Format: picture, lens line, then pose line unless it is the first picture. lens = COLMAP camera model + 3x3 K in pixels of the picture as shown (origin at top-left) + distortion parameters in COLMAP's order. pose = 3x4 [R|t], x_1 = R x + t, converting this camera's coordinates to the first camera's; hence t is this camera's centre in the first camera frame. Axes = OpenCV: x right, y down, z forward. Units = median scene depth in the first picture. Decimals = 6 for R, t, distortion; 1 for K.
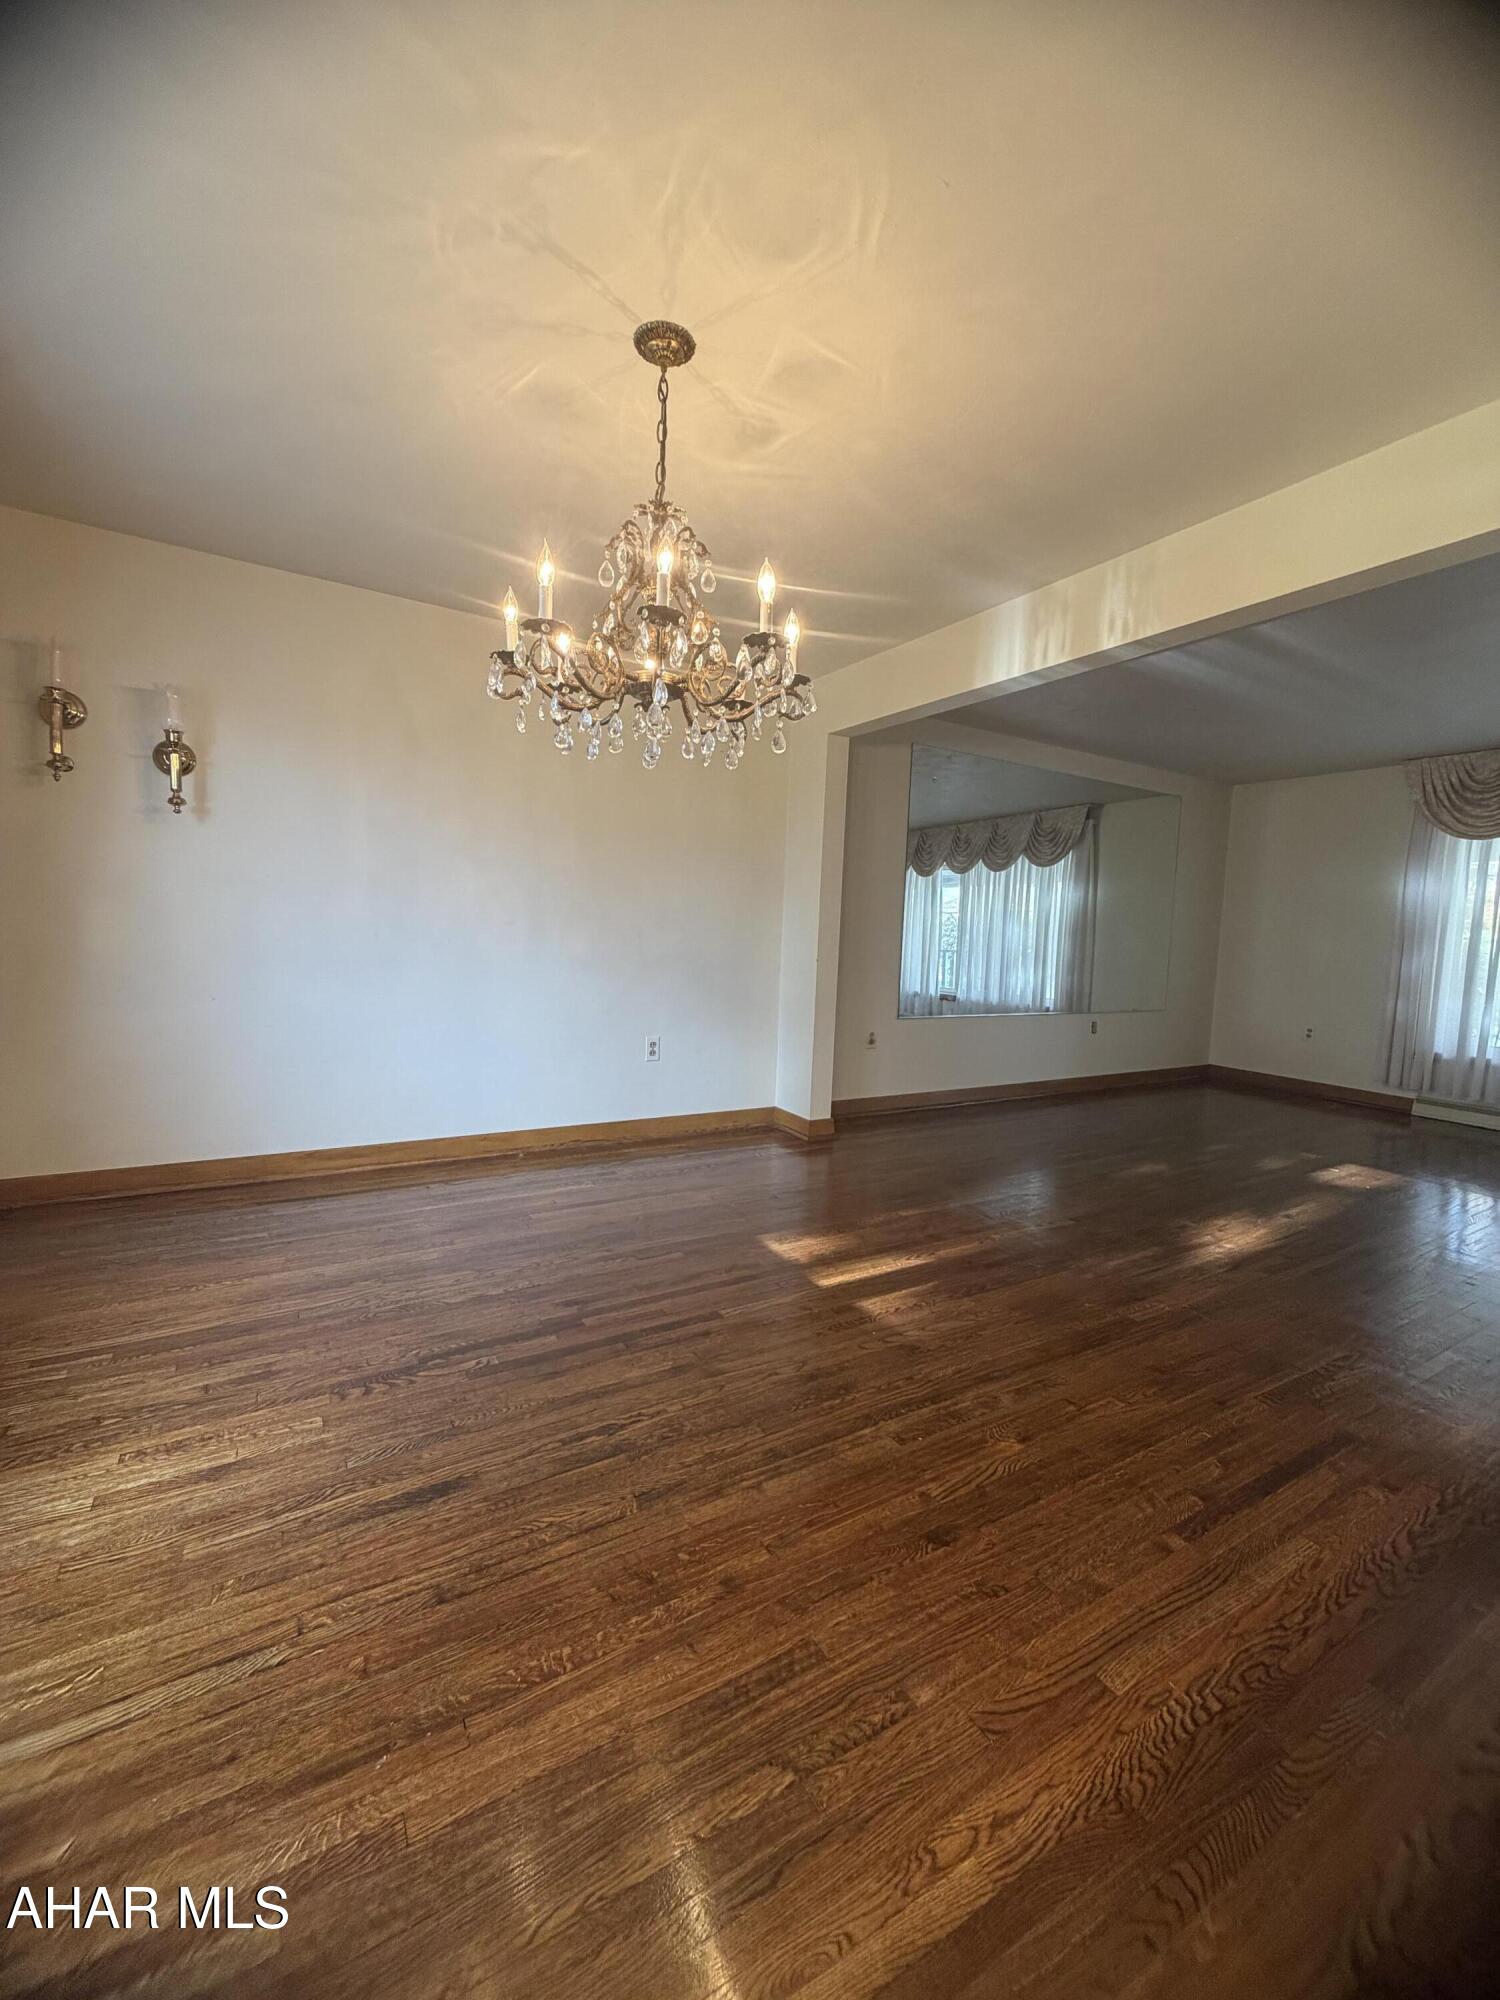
lens RADIAL K [[798.9, 0, 748.0], [0, 798.9, 999.6], [0, 0, 1]] dist [-0.002324, 0.000739]
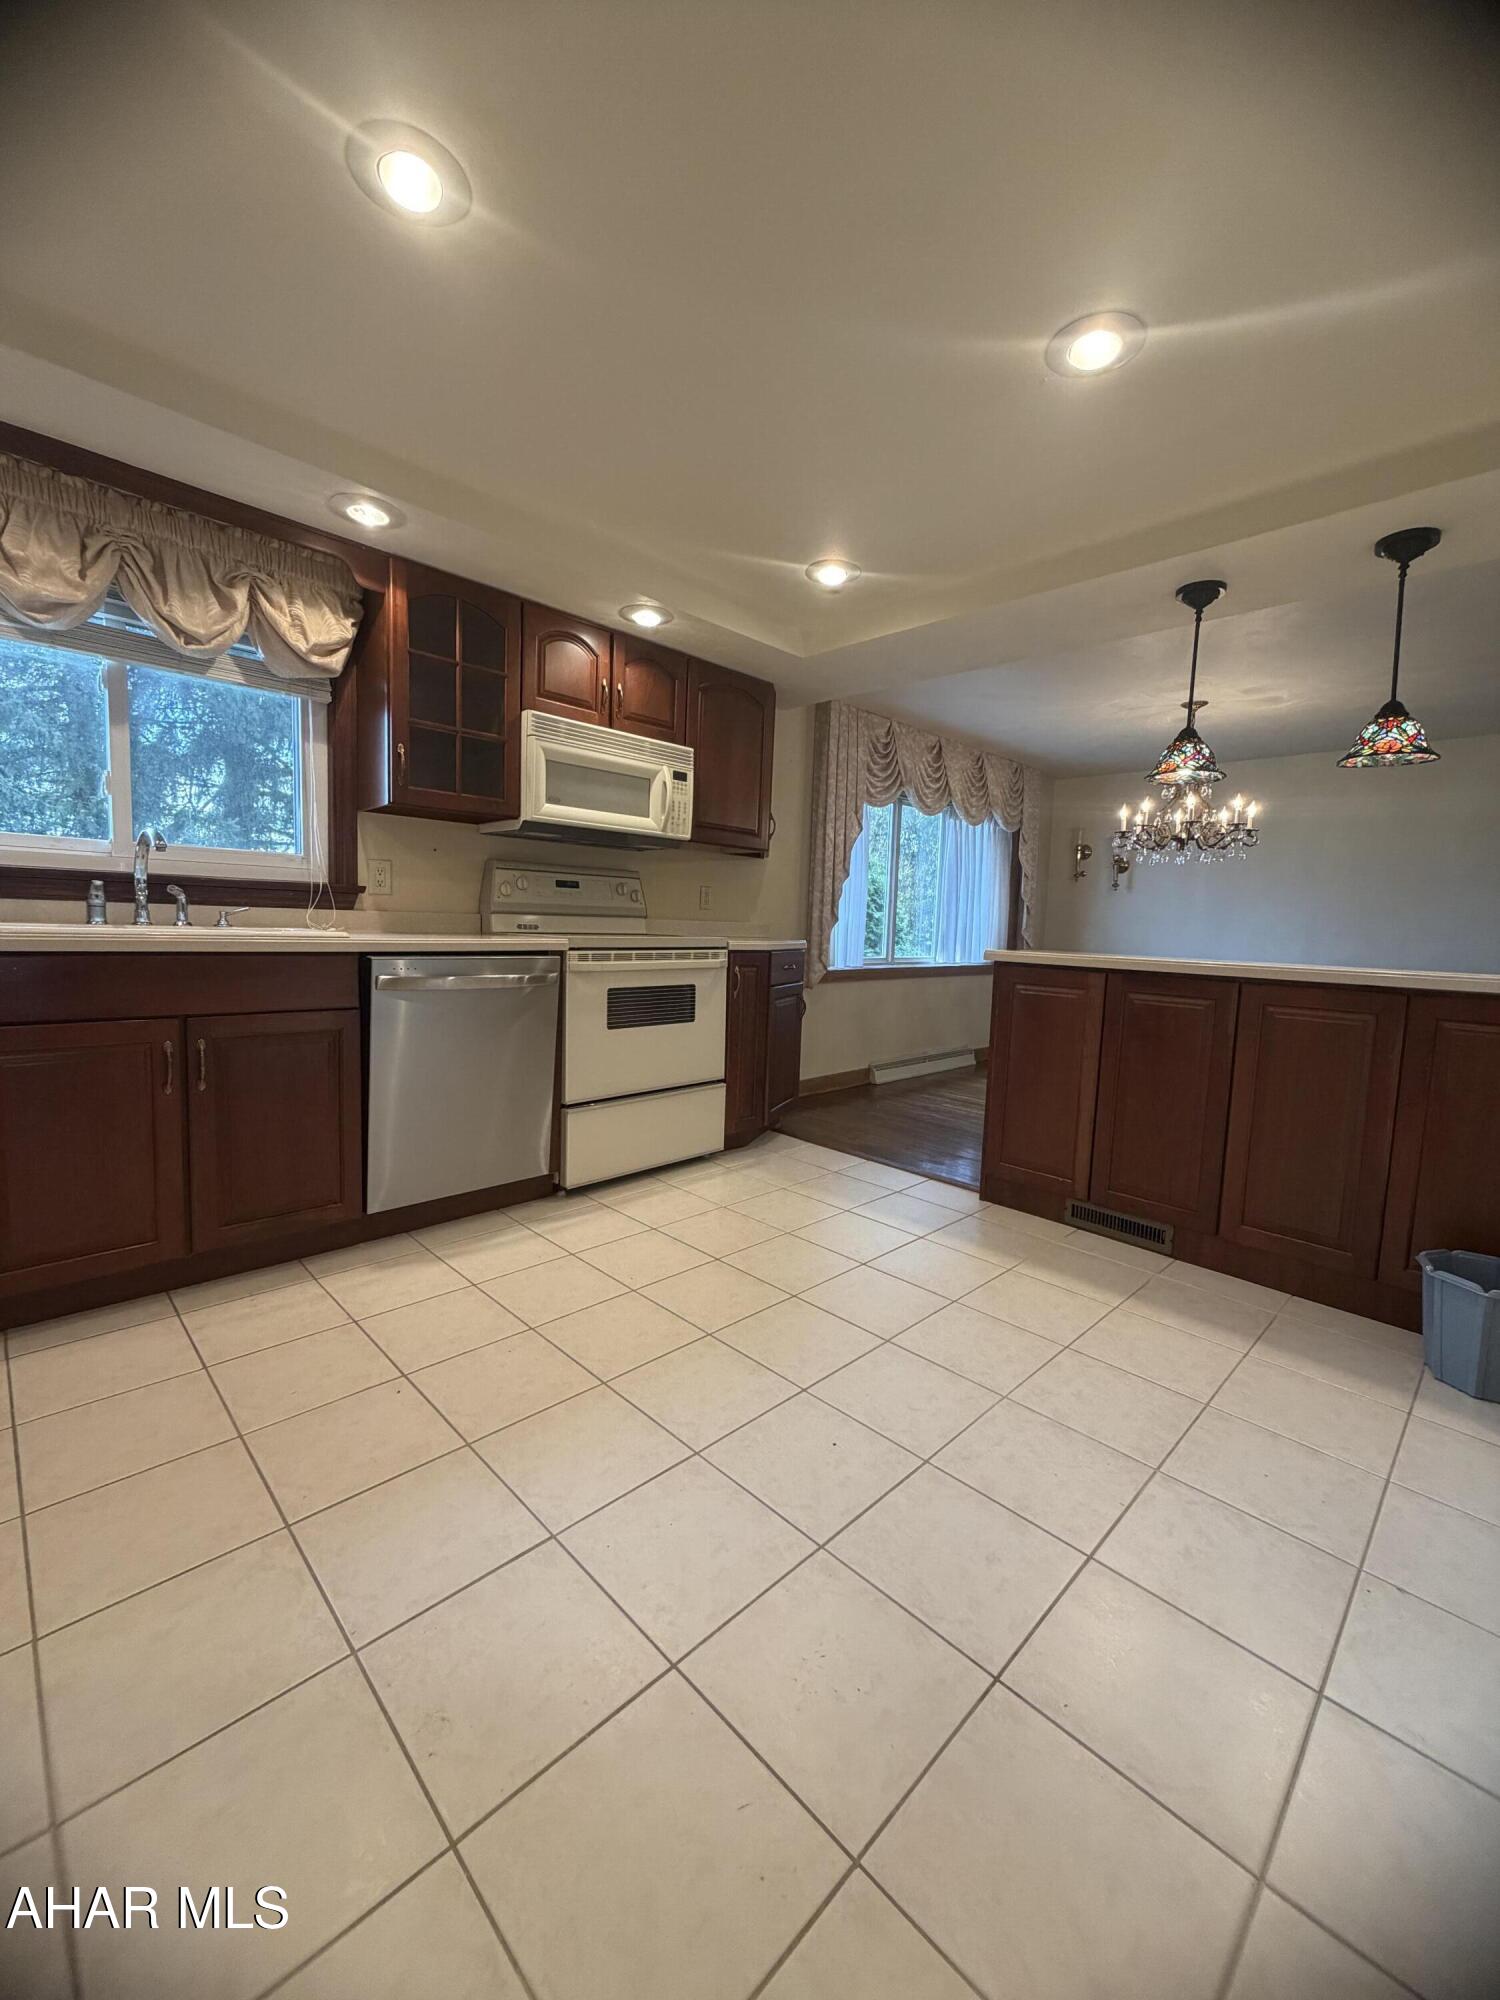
lens RADIAL K [[798.9, 0, 747.5], [0, 798.9, 996.6], [0, 0, 1]] dist [-0.002324, 0.000739]
pose [[0.246594, 0.066890, -0.966808, 1.835150], [-0.120276, 0.992015, 0.037956, 0.150171], [0.961626, 0.106924, 0.252670, -0.795300]]
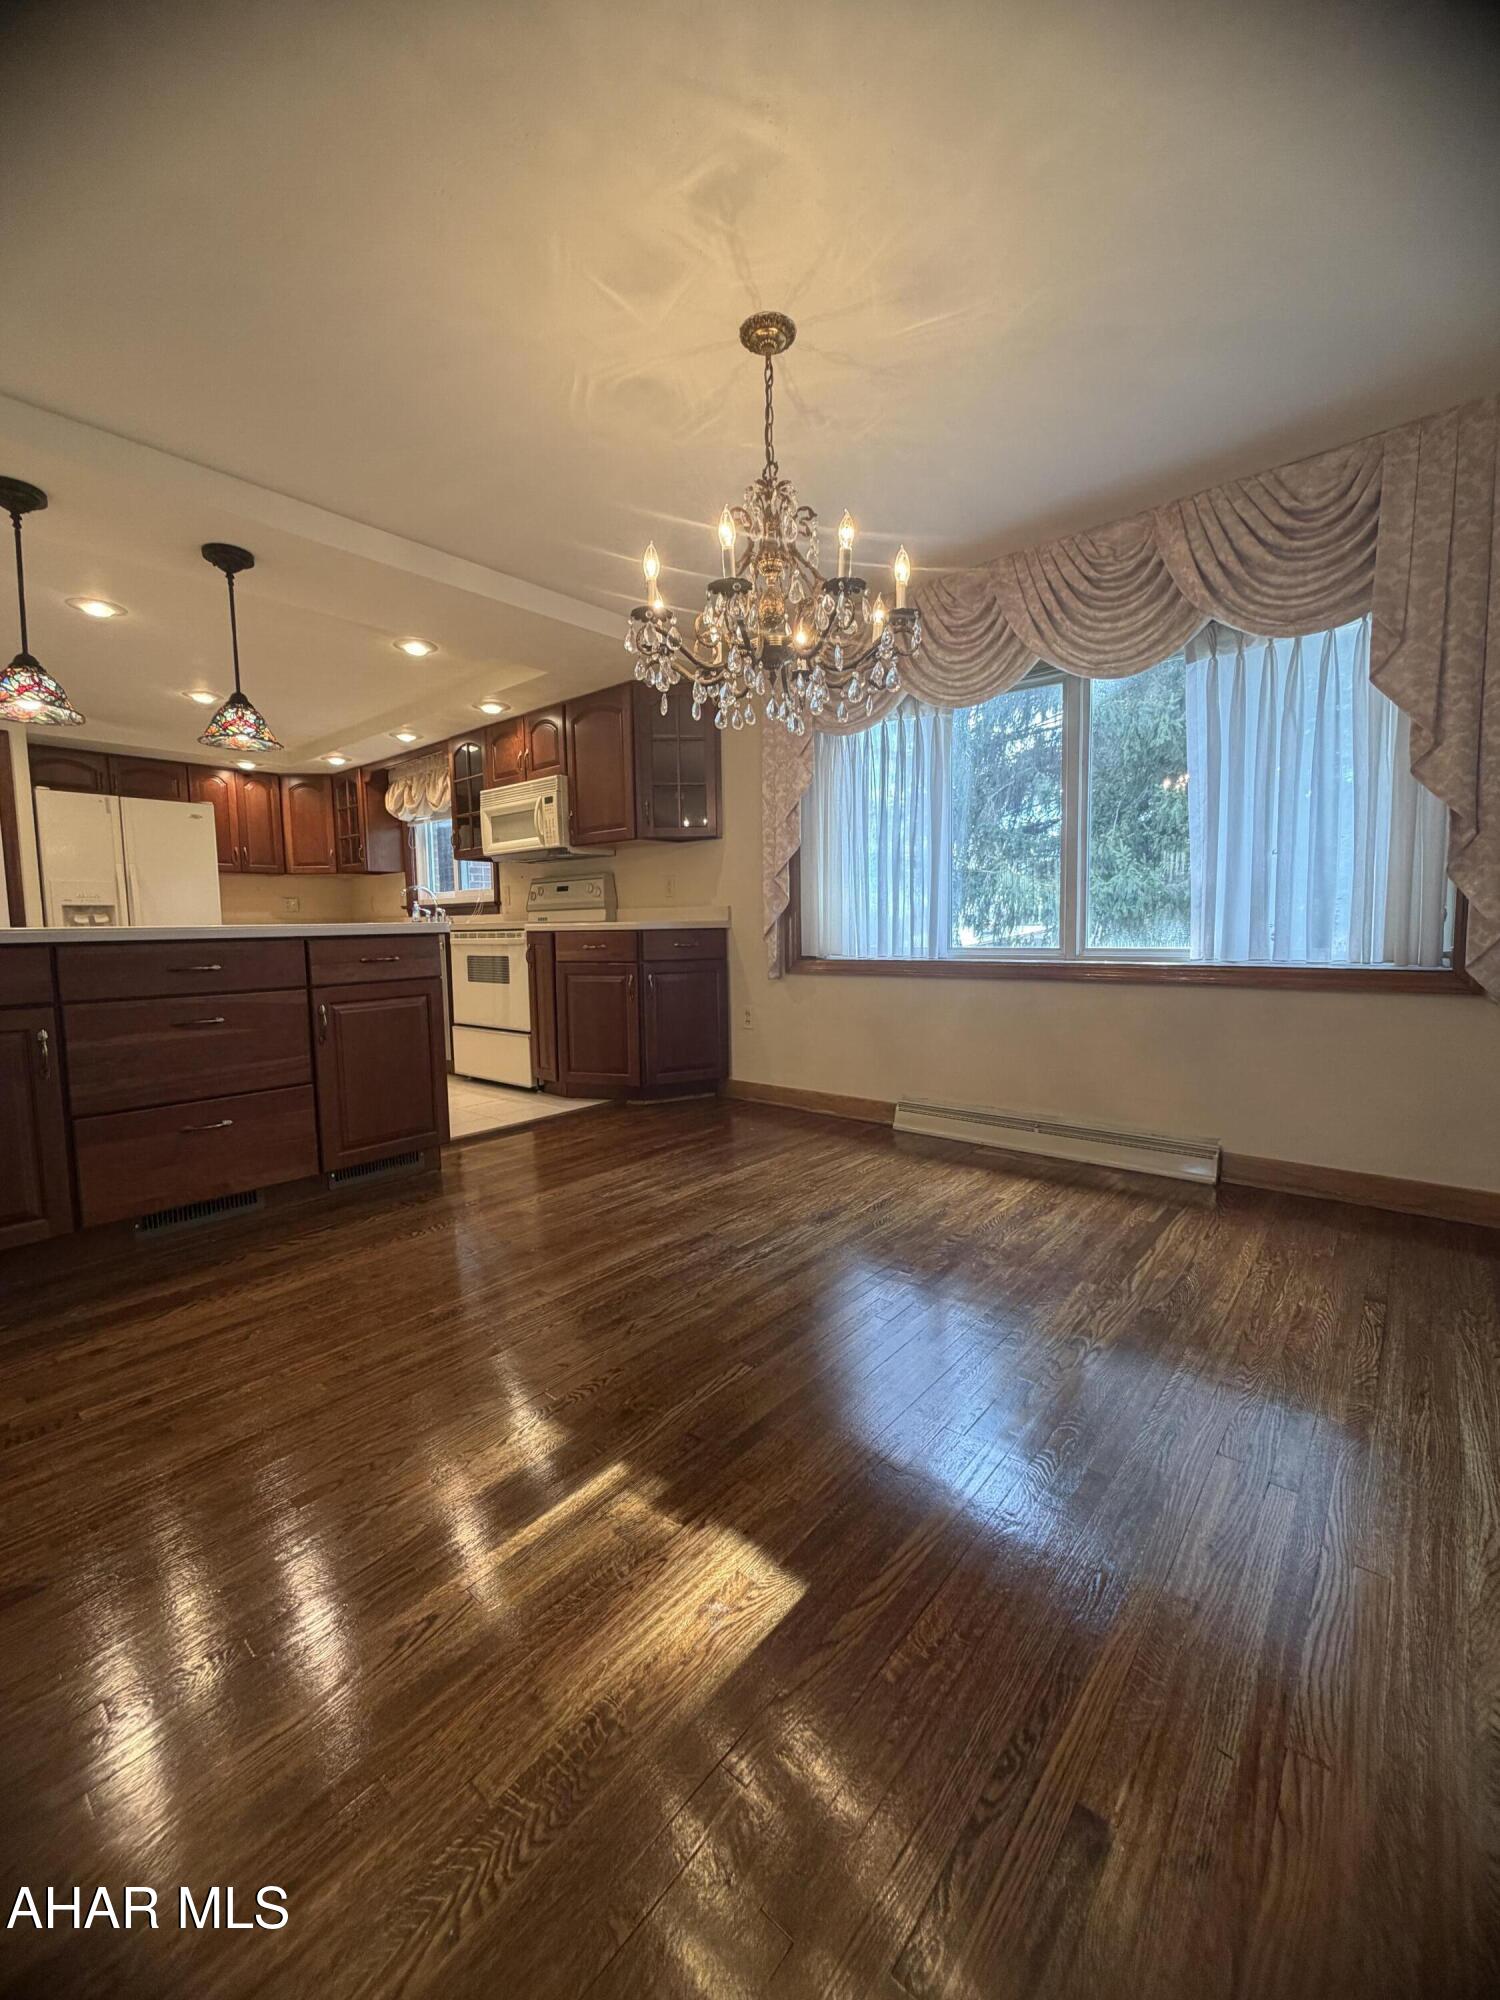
lens RADIAL K [[798.9, 0, 746.1], [0, 798.9, 989.0], [0, 0, 1]] dist [-0.002324, 0.000739]
pose [[-0.947931, 0.009760, -0.318326, 0.244653], [-0.044316, 0.985764, 0.162190, -0.111296], [0.315377, 0.167852, -0.934004, 1.928415]]
